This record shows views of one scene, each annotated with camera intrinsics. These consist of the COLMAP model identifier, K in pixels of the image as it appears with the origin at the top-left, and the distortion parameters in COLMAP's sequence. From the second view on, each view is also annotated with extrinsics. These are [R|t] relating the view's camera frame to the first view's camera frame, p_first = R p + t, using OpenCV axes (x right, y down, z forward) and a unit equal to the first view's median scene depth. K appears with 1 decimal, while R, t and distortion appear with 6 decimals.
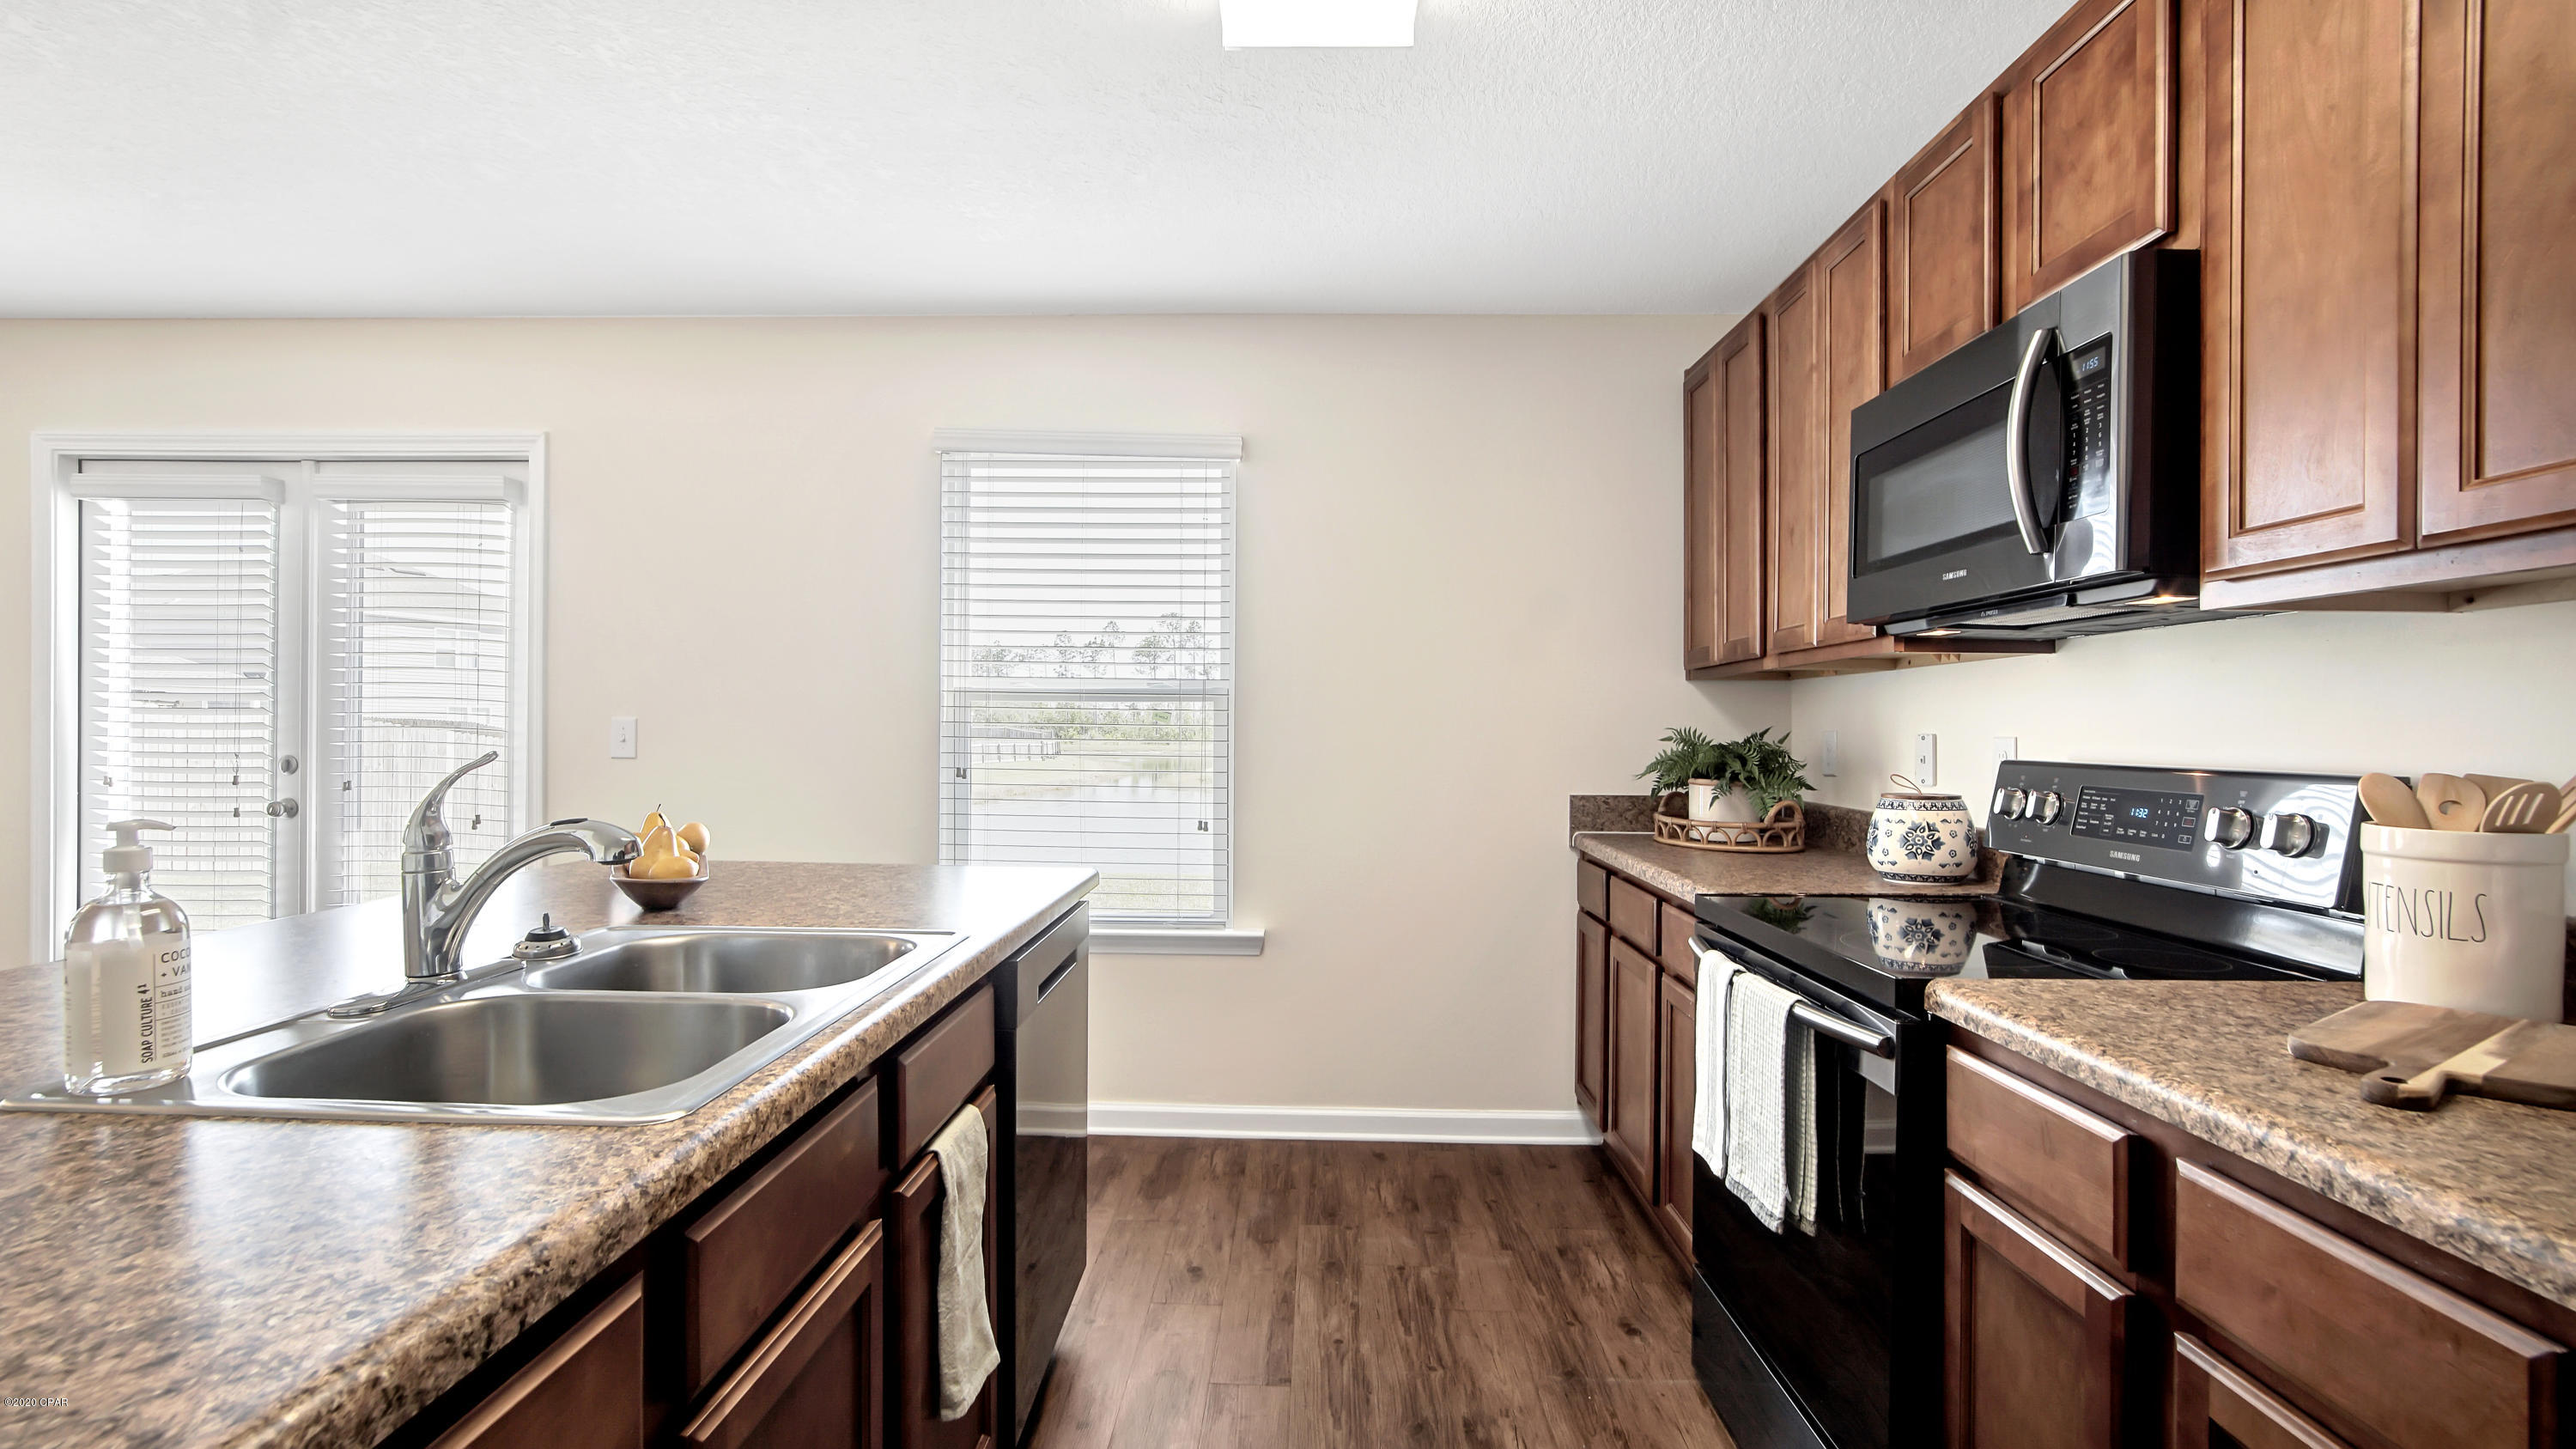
lens RADIAL K [[1171.0, 0, 1294.5], [0, 1171.0, 723.5], [0, 0, 1]] dist [-0.013616, 0.001287]
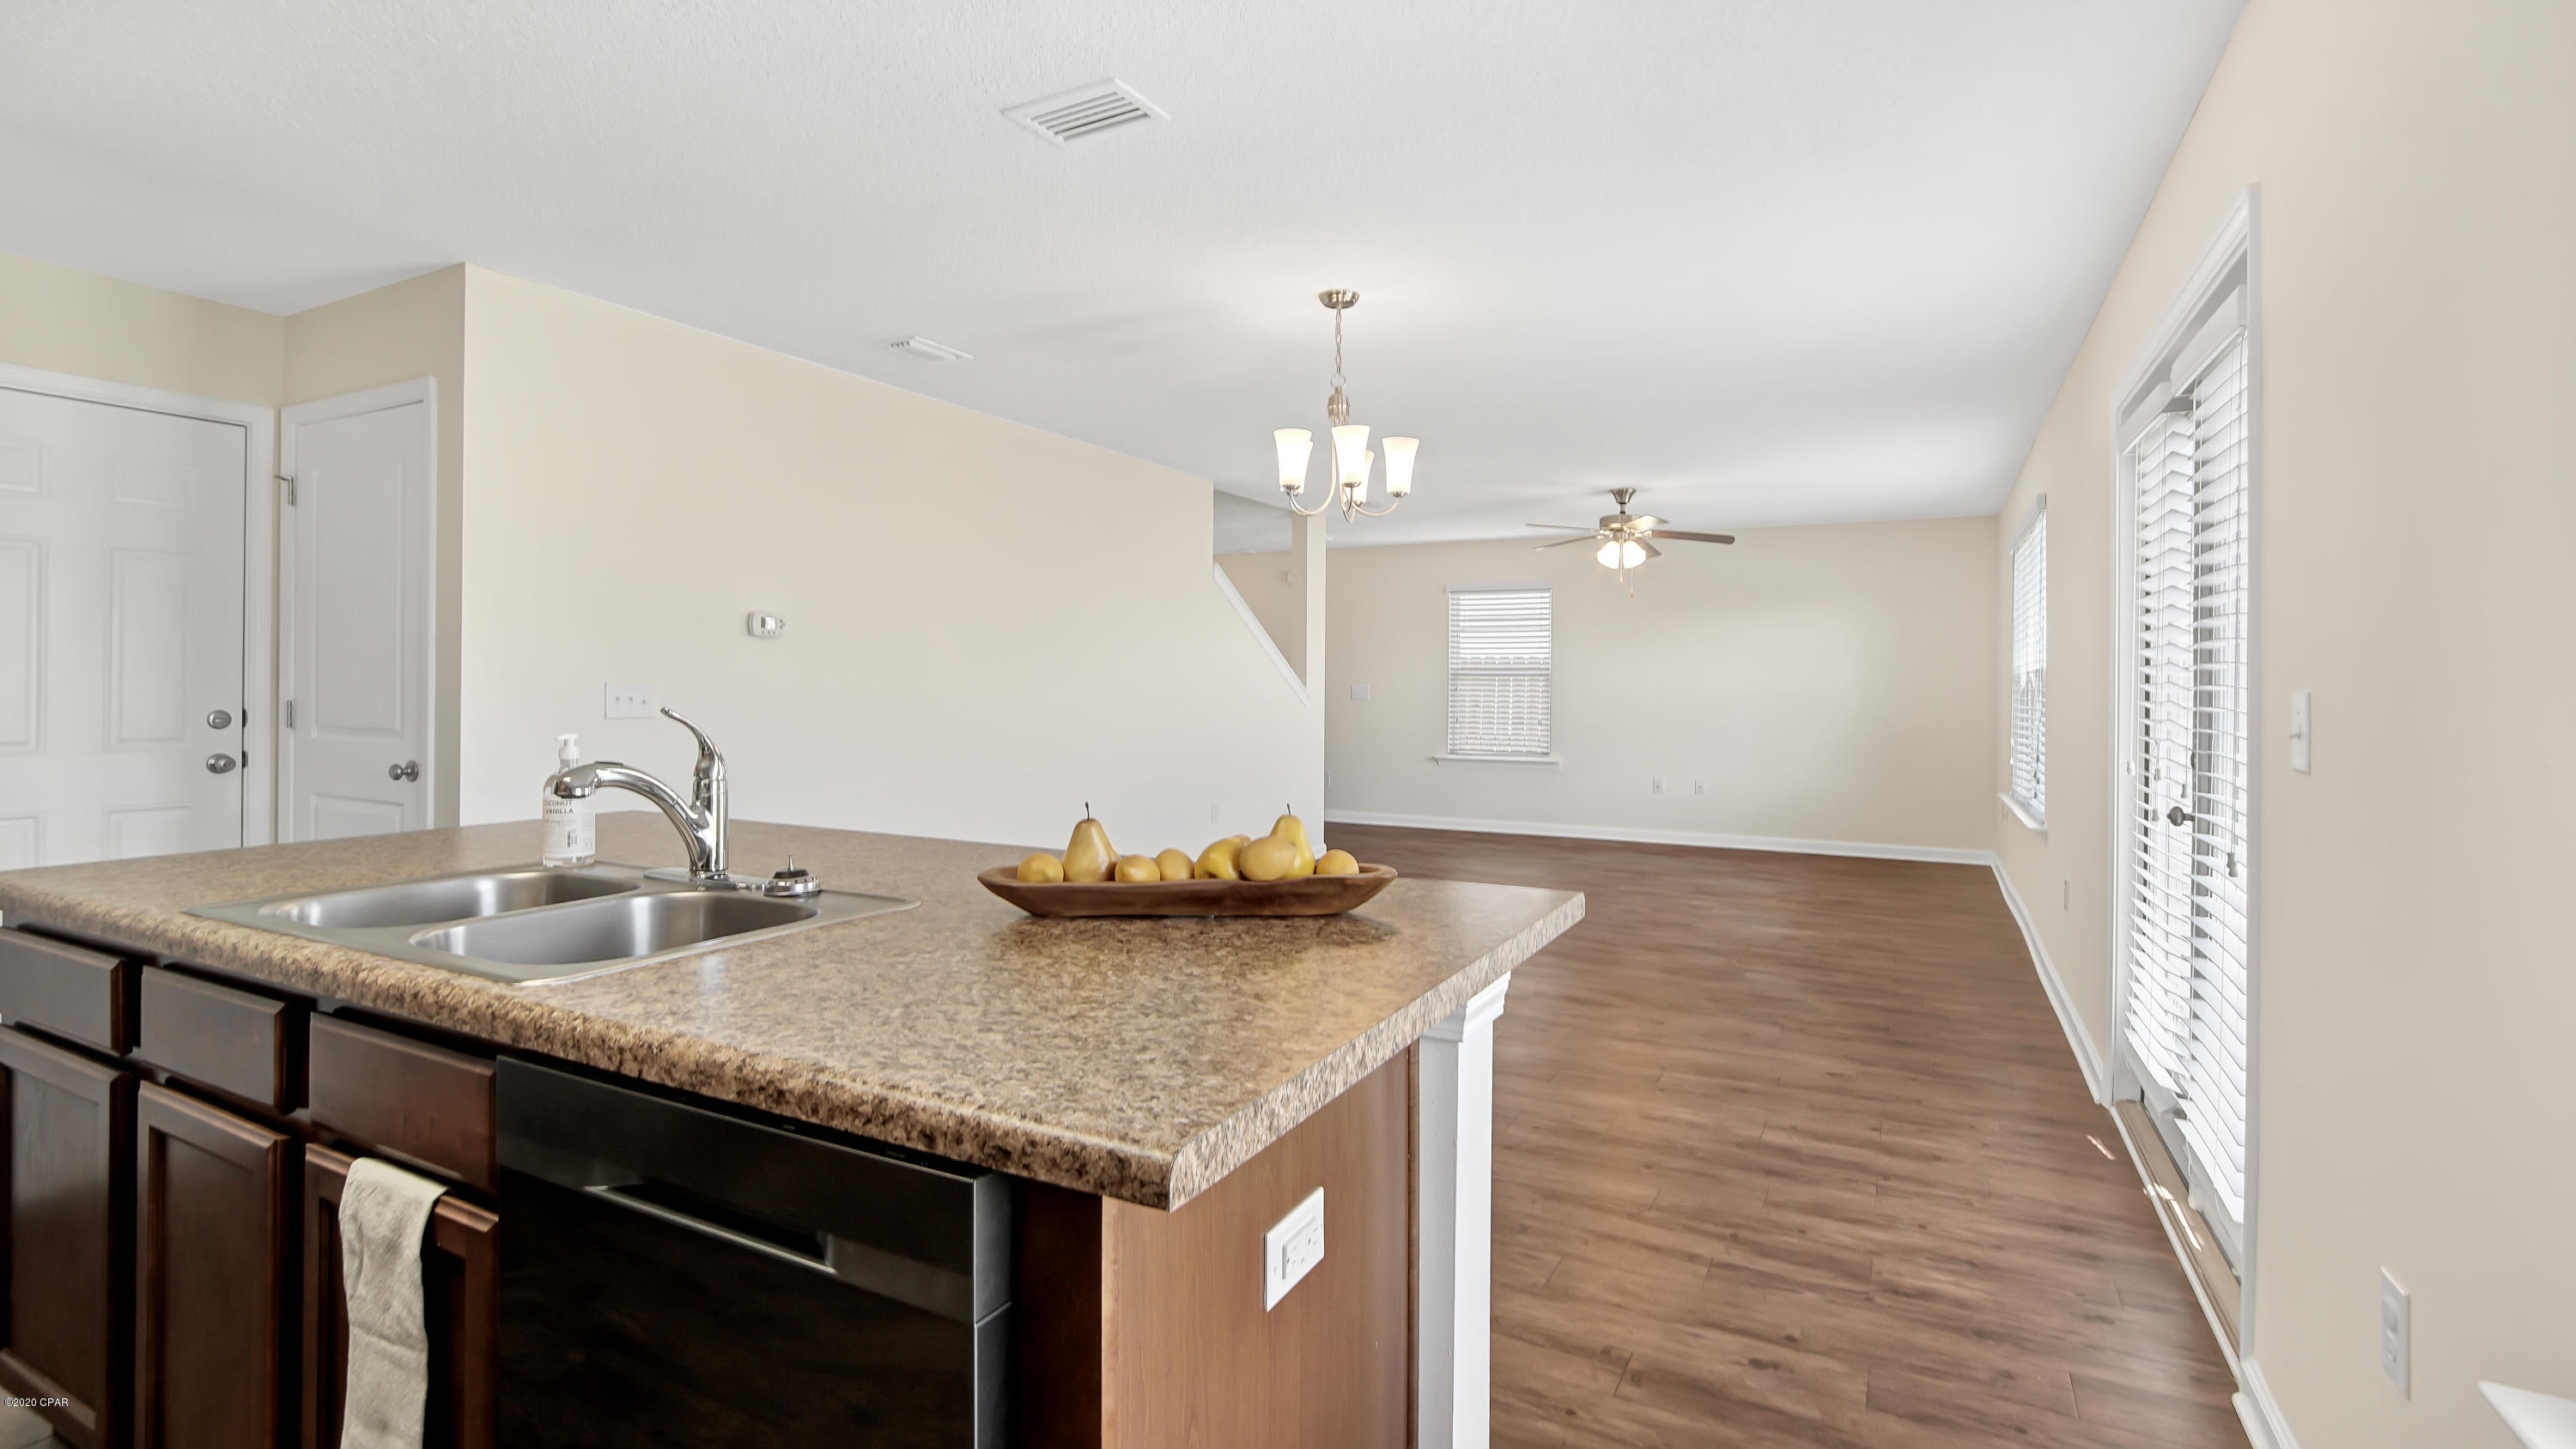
lens RADIAL K [[1170.6, 0, 1277.0], [0, 1170.6, 683.8], [0, 0, 1]] dist [-0.013616, 0.001287]
pose [[-0.458782, -0.011717, -0.888472, 0.263691], [-0.005162, 0.999931, -0.010522, 0.009238], [0.888534, -0.000241, -0.458811, 1.980859]]
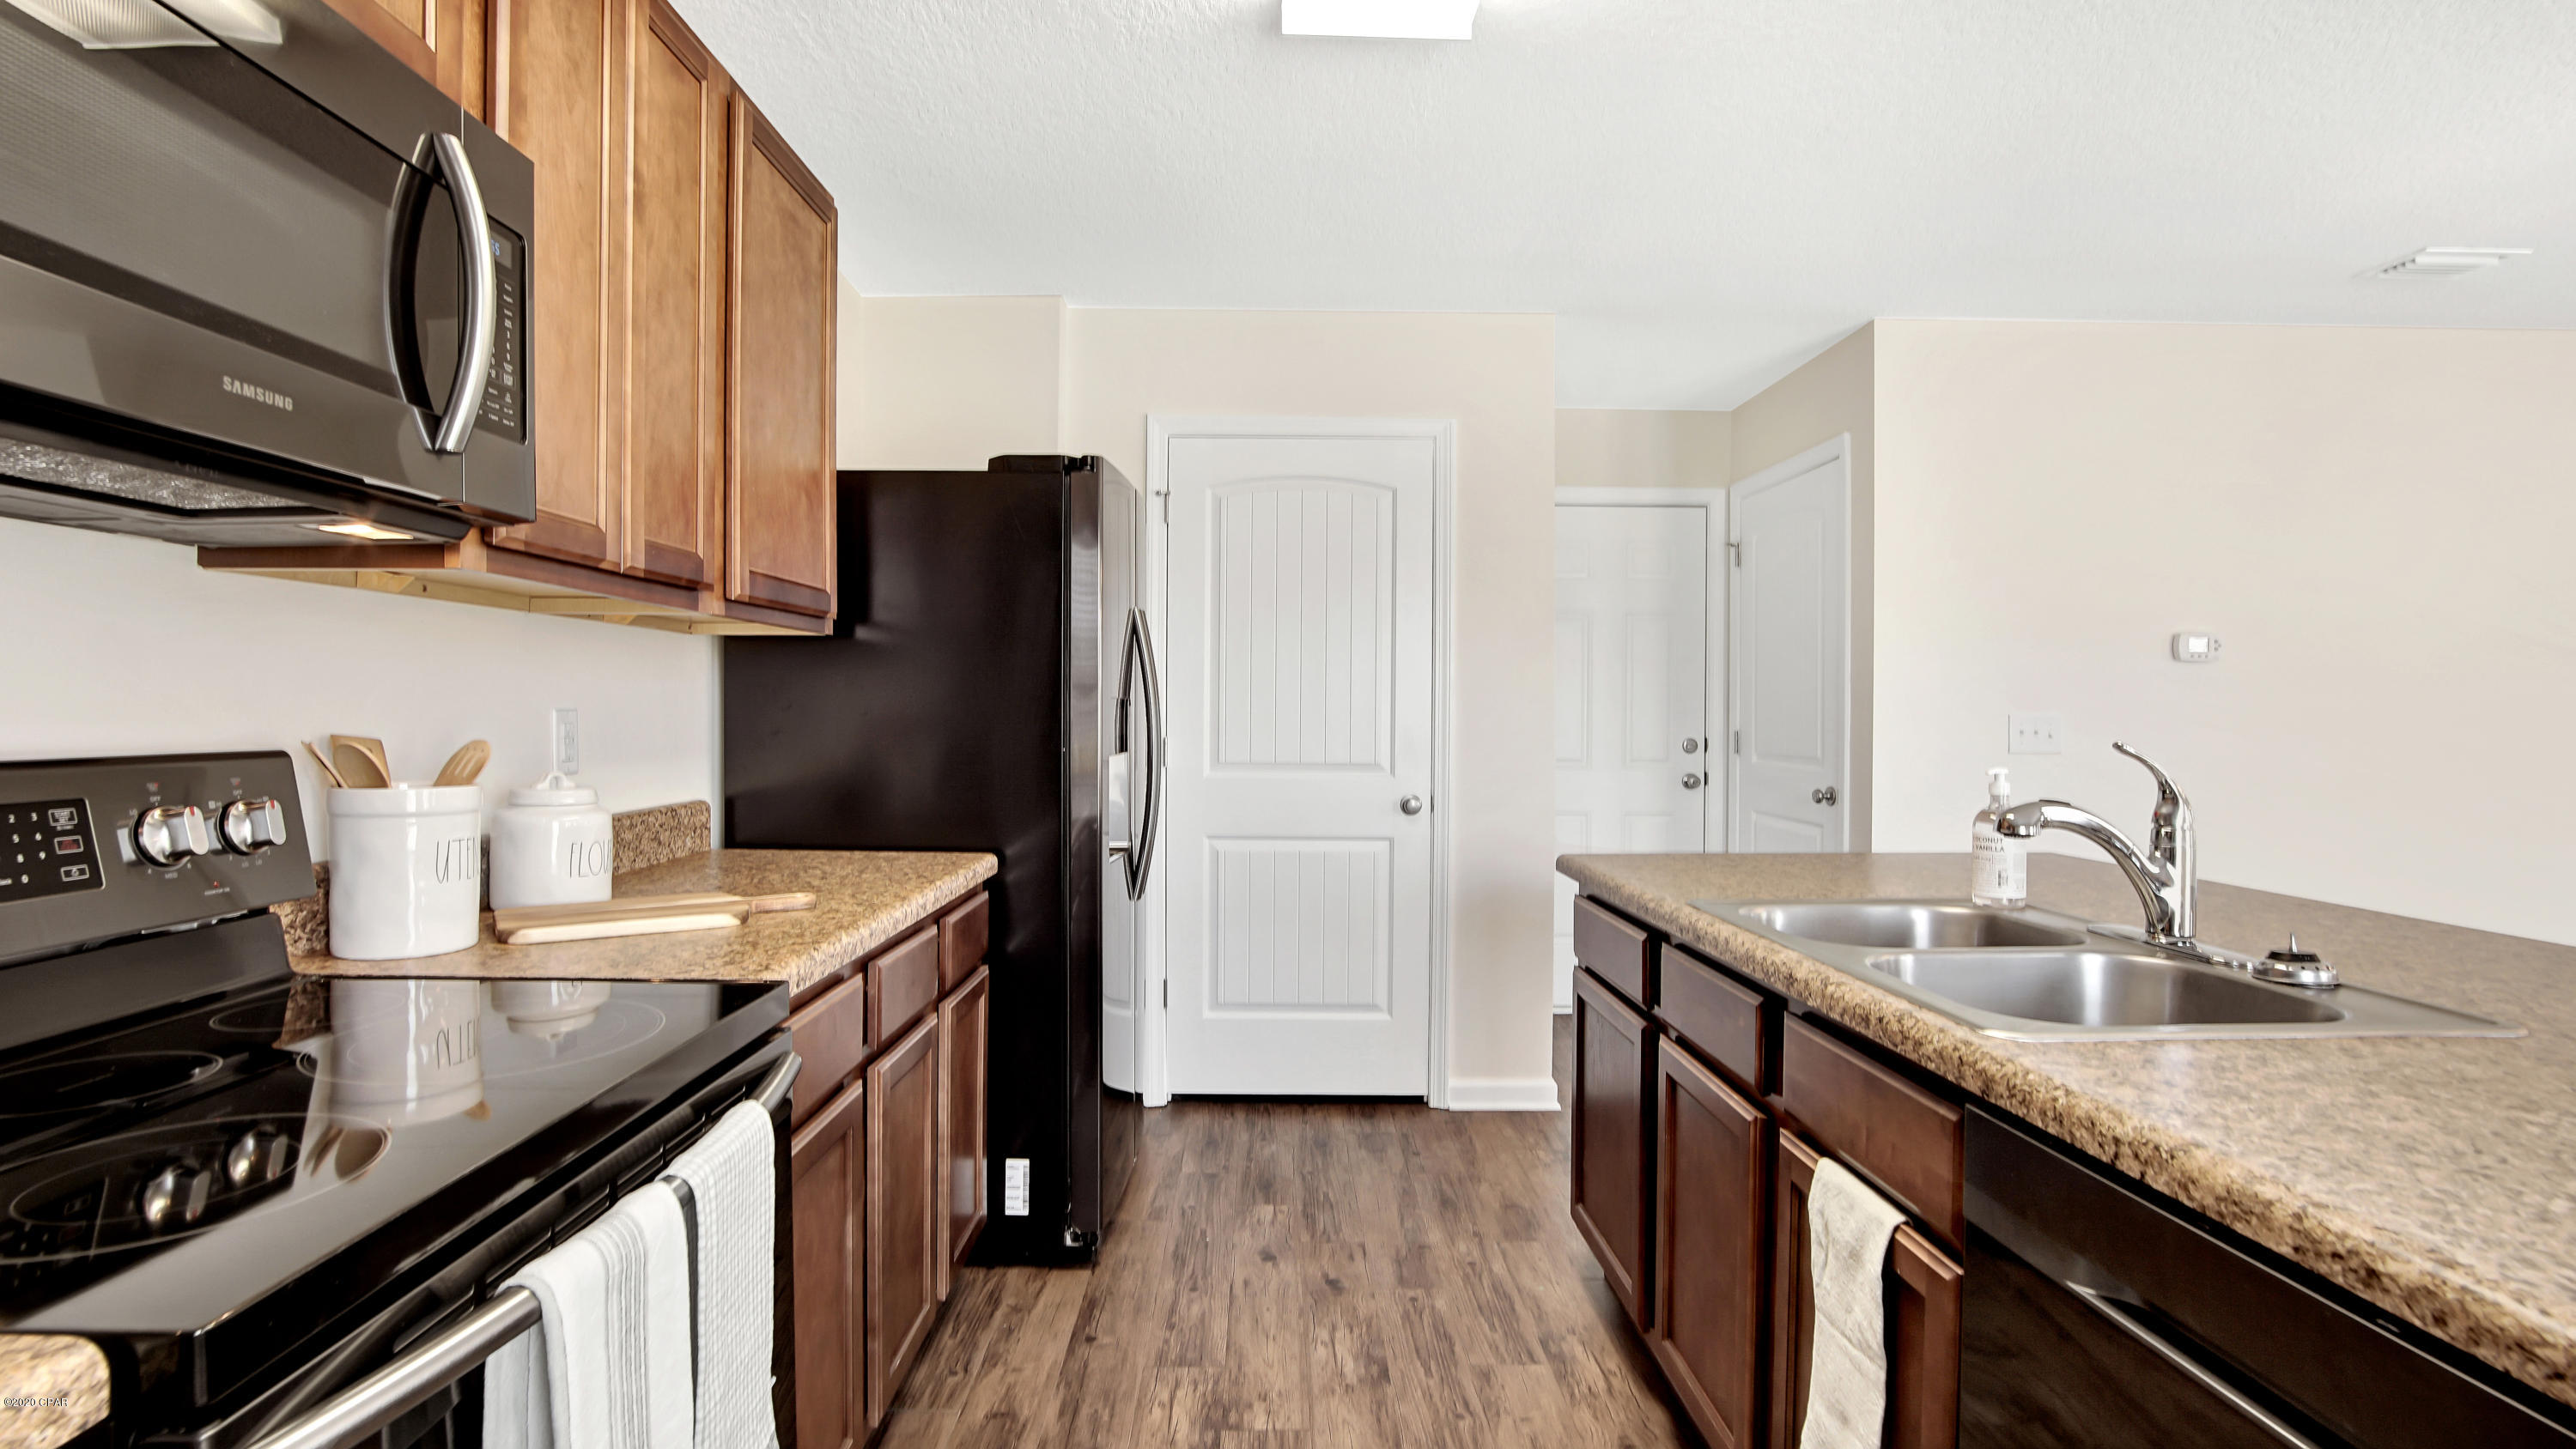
lens RADIAL K [[1170.6, 0, 1279.7], [0, 1170.6, 717.3], [0, 0, 1]] dist [-0.013616, 0.001287]
pose [[-0.999635, -0.010528, -0.024897, 0.271913], [-0.010503, 0.999944, -0.001100, 0.012635], [0.024907, -0.000838, -0.999689, 1.829718]]
